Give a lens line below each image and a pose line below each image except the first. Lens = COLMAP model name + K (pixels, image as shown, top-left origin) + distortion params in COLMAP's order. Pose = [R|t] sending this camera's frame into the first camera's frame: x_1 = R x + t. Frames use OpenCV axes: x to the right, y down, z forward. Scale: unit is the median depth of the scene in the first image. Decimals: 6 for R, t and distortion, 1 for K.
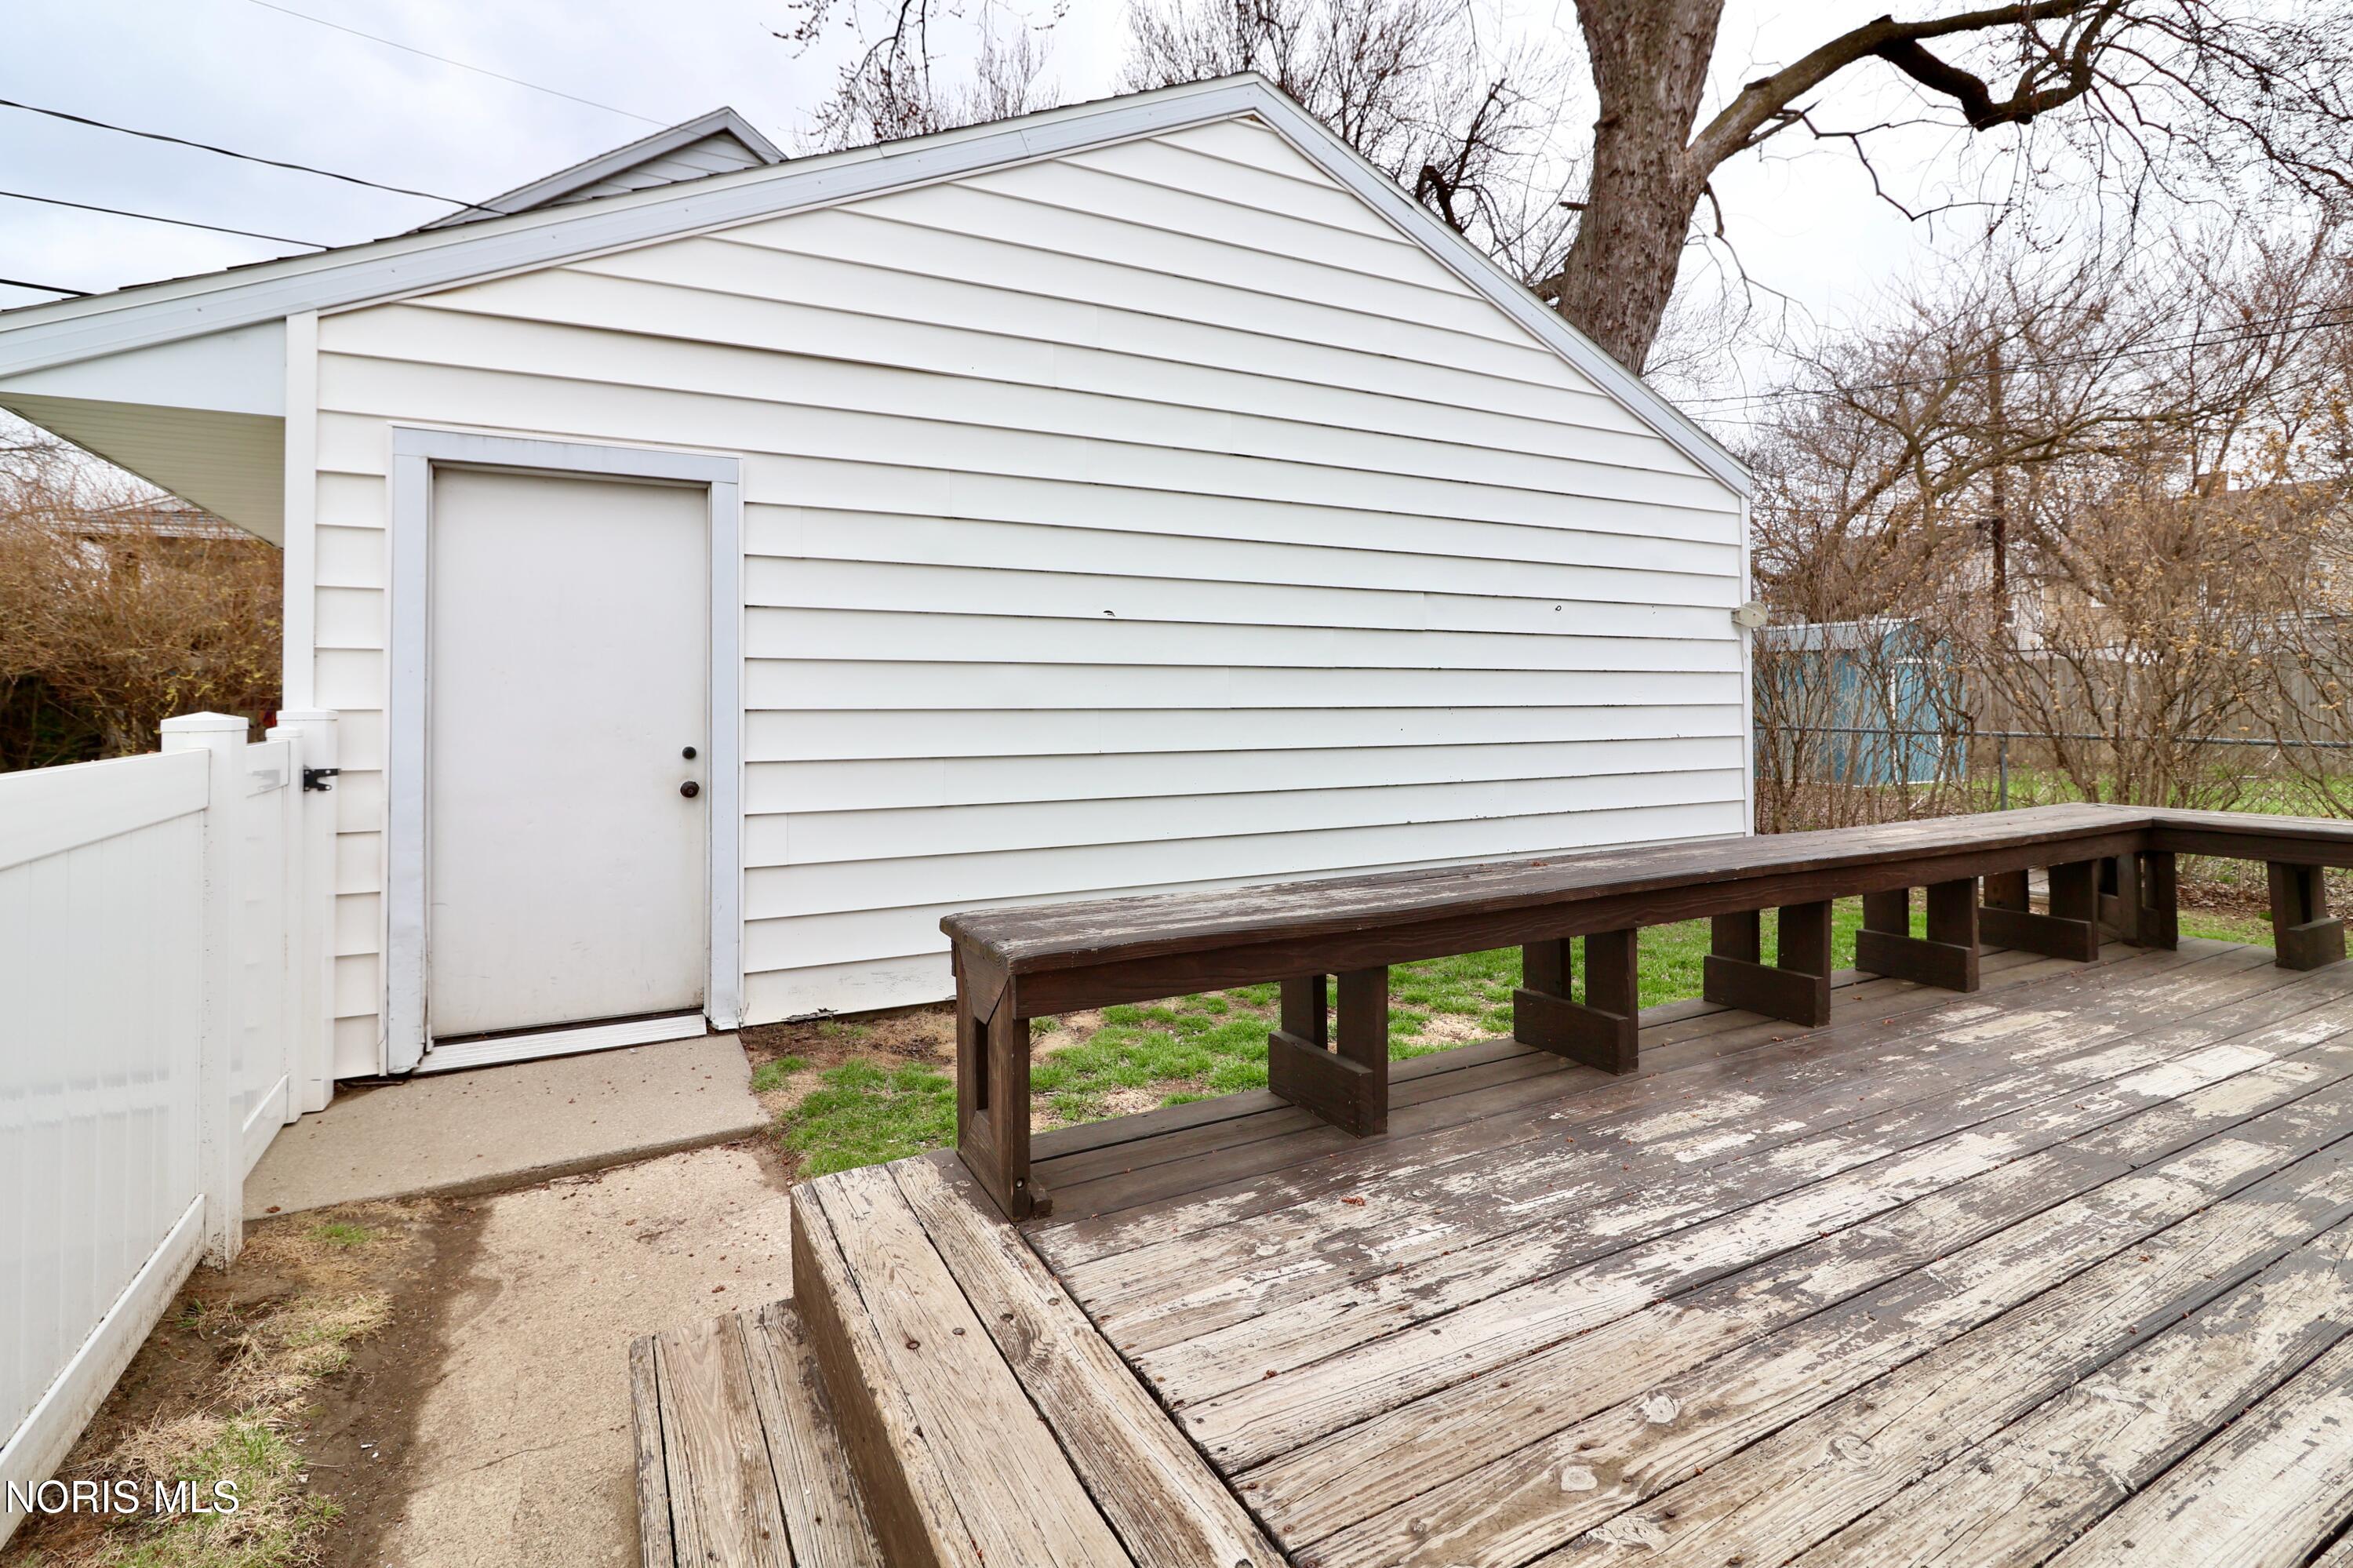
lens RADIAL K [[1129.7, 0, 1178.9], [0, 1129.7, 686.7], [0, 0, 1]] dist [0.000782, -0.000458]
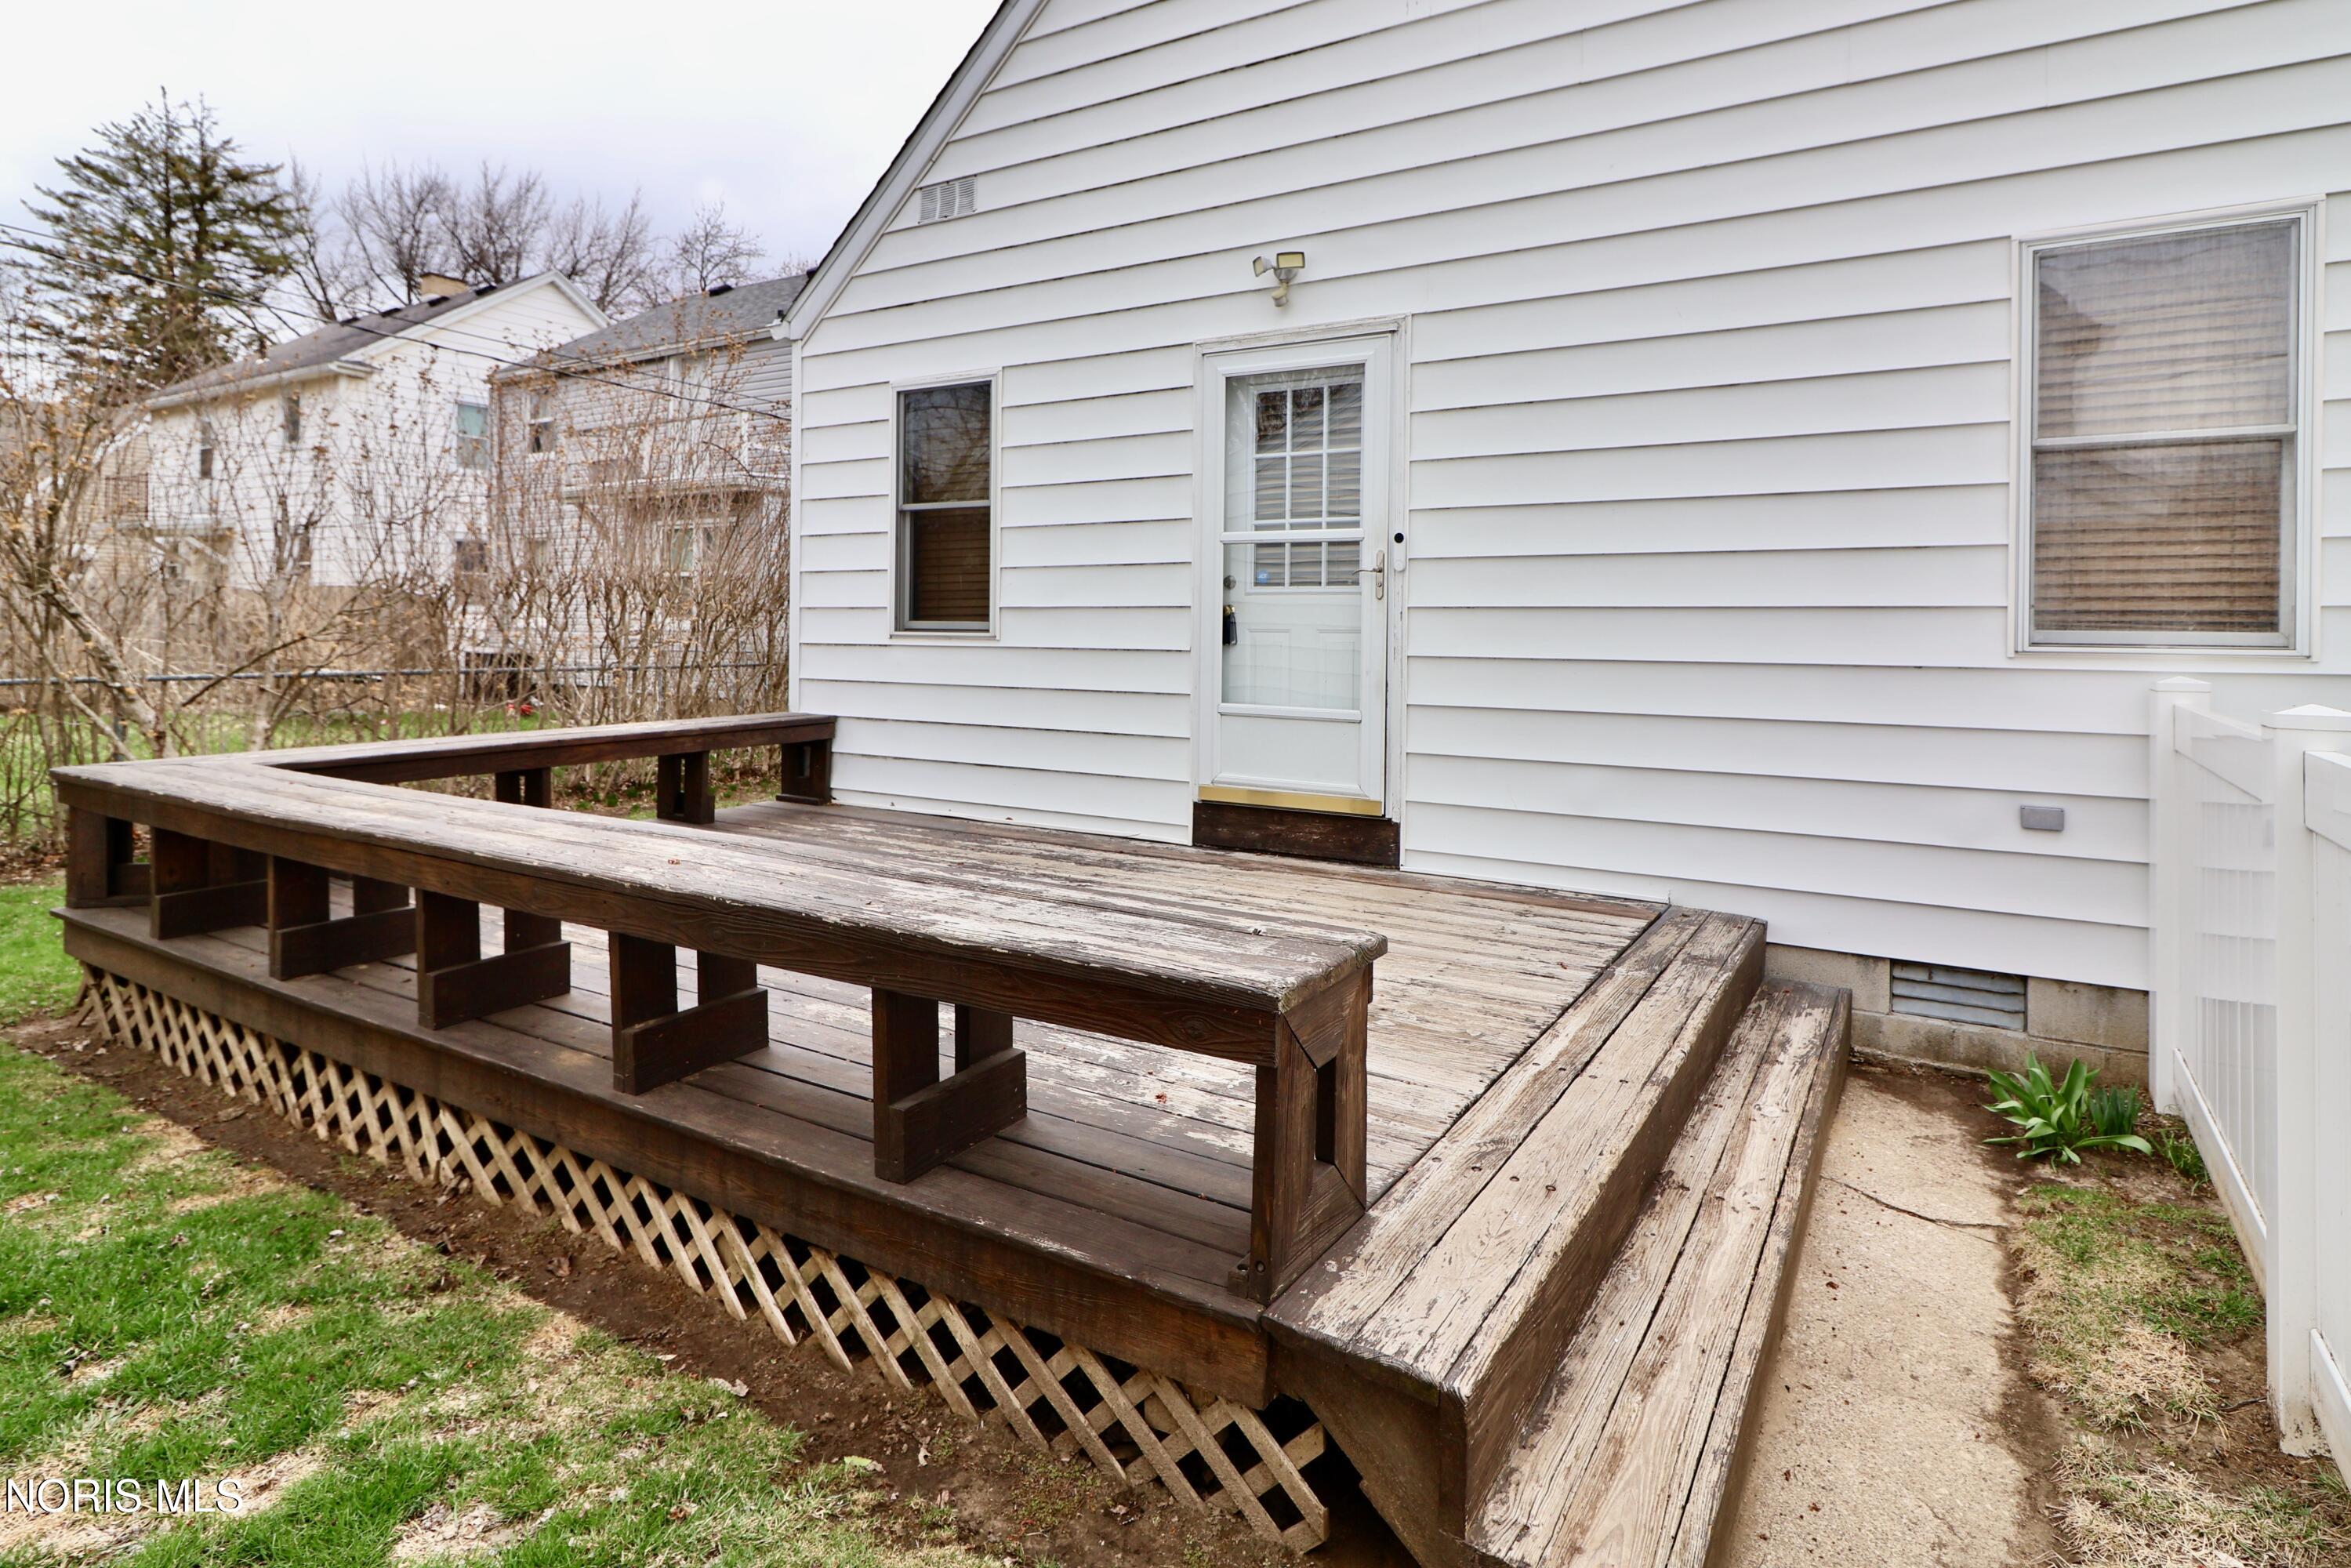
lens RADIAL K [[1210.5, 0, 1182.9], [0, 1210.5, 613.5], [0, 0, 1]] dist [-0.000887, -0.000061]
pose [[-0.490679, -0.004180, 0.871331, -1.100274], [-0.011287, 0.999935, -0.001560, -0.063972], [-0.871267, -0.010600, -0.490694, 1.829923]]
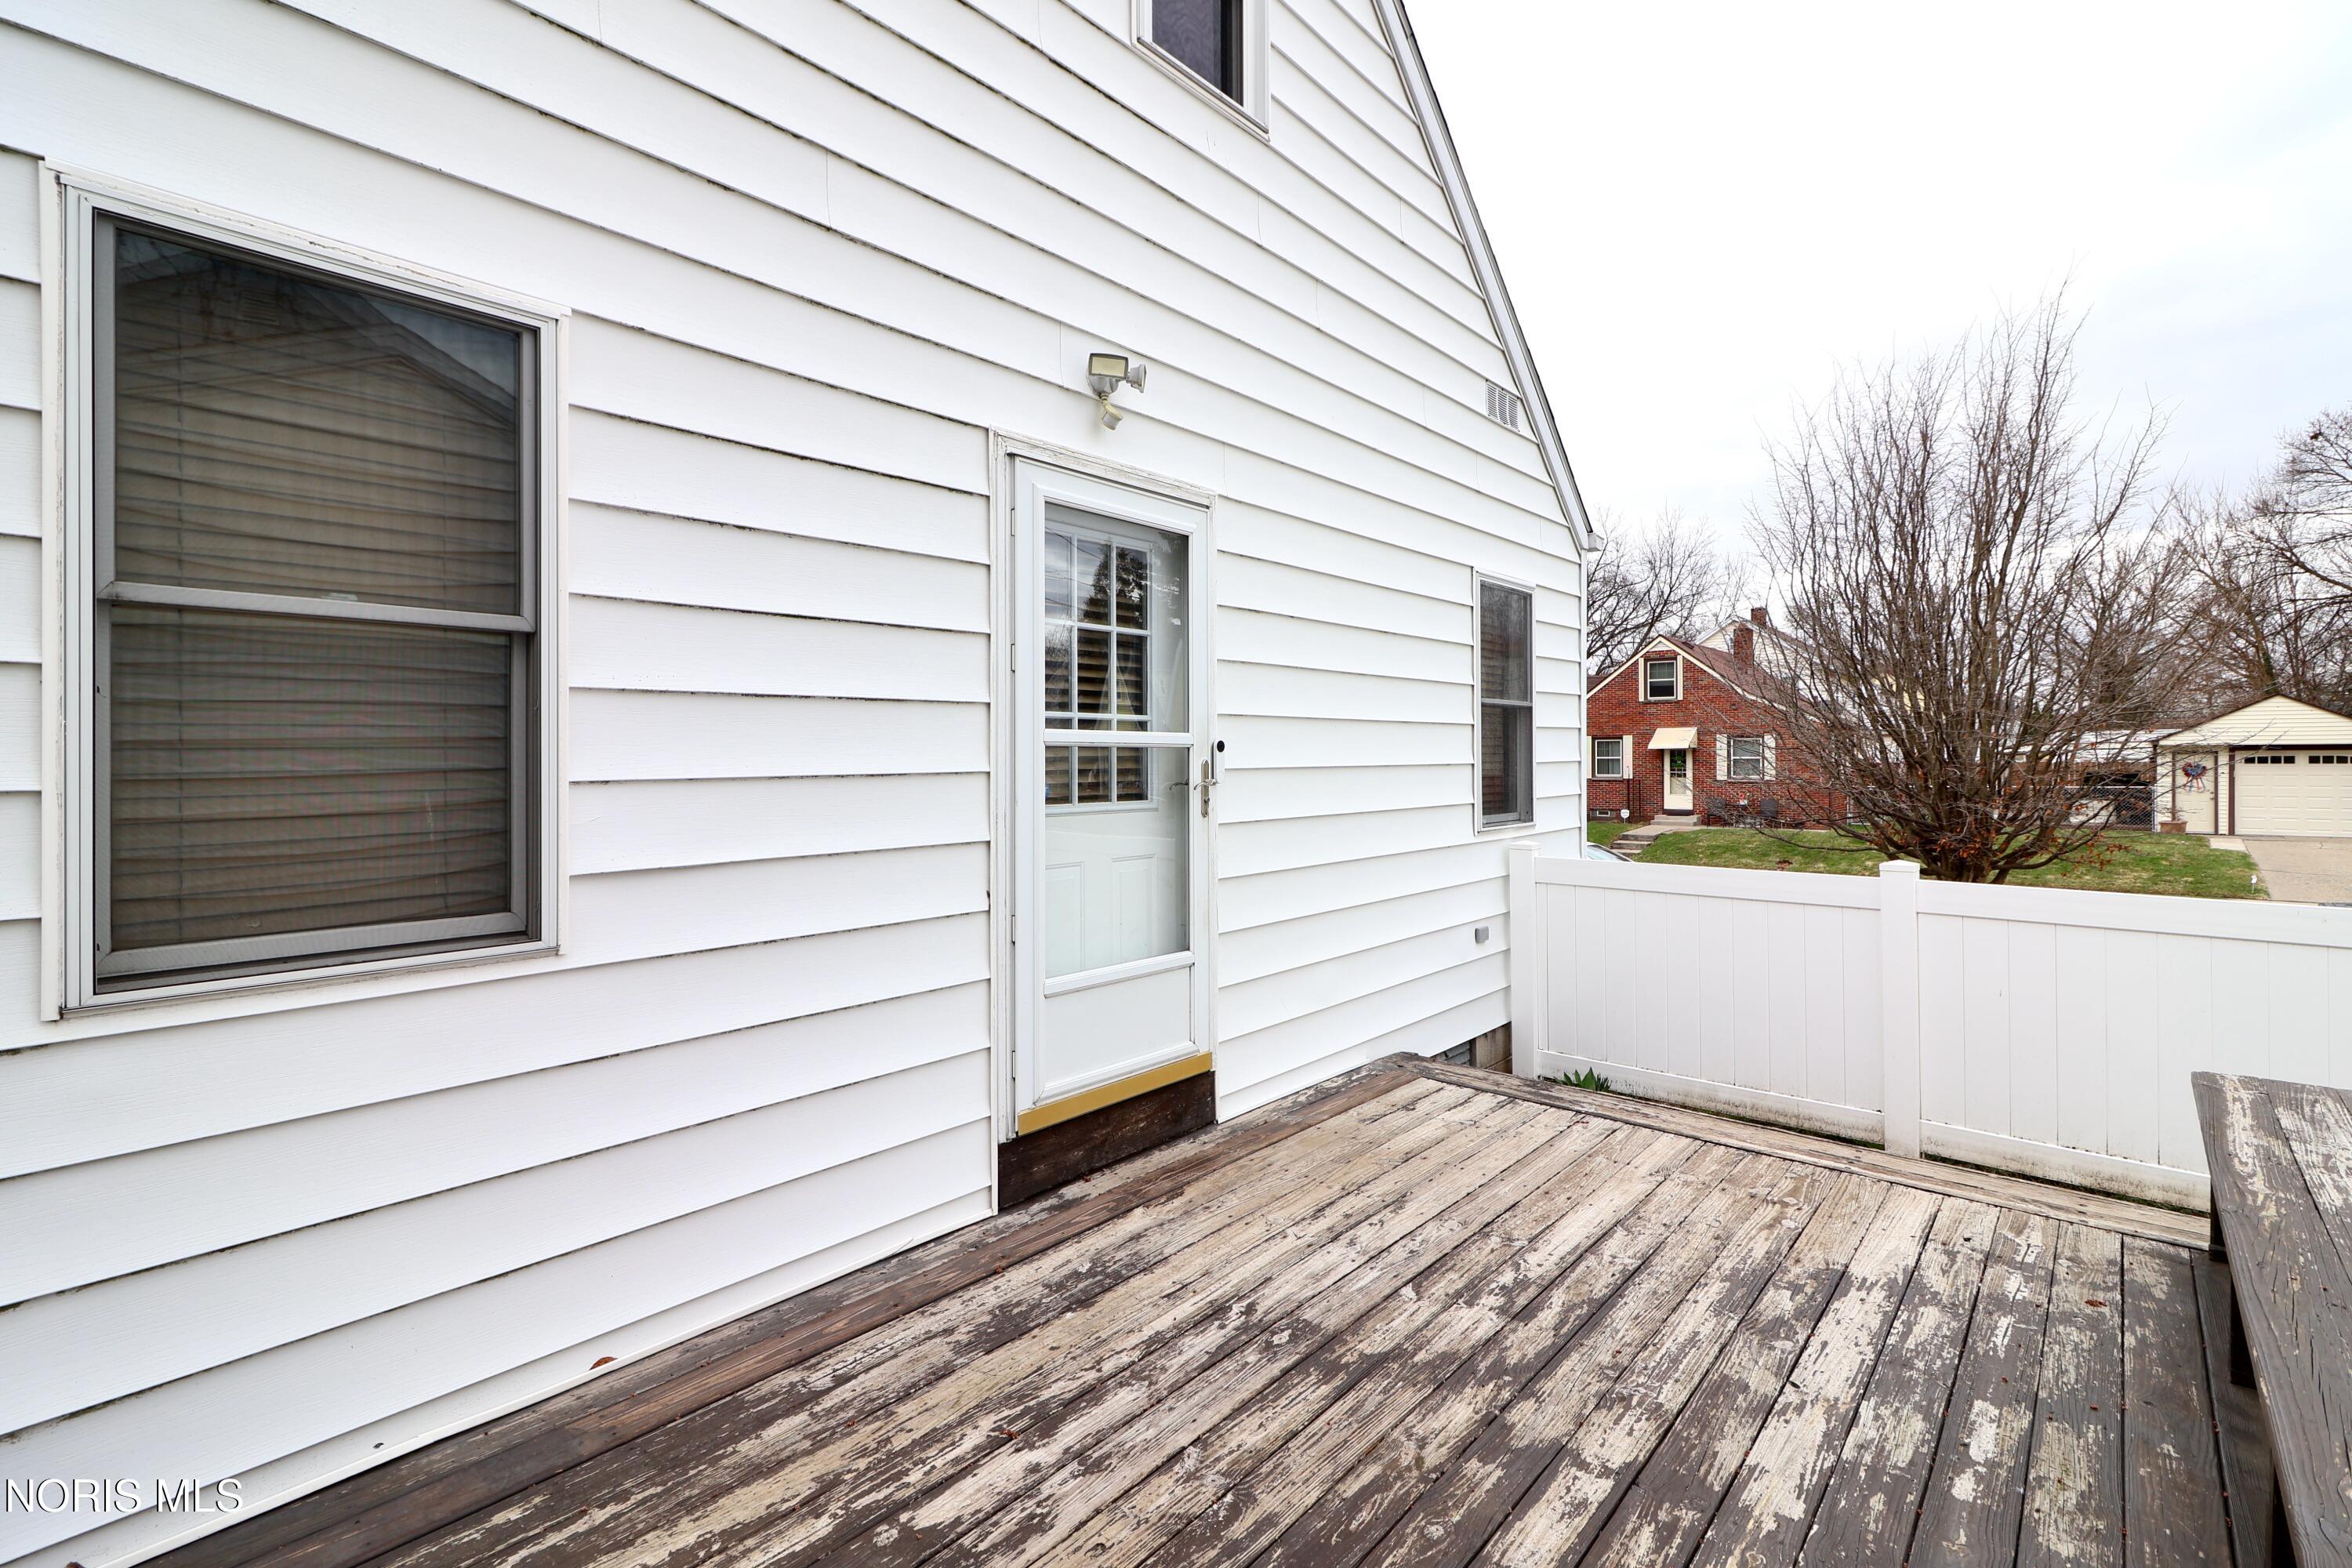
lens RADIAL K [[1102.7, 0, 1182.2], [0, 1102.7, 766.1], [0, 0, 1]] dist [0.003181, -0.000026]
pose [[-0.936352, 0.005373, -0.351021, 1.826899], [0.004468, 0.999984, 0.003389, -0.209992], [0.351033, 0.001605, -0.936362, 2.079015]]
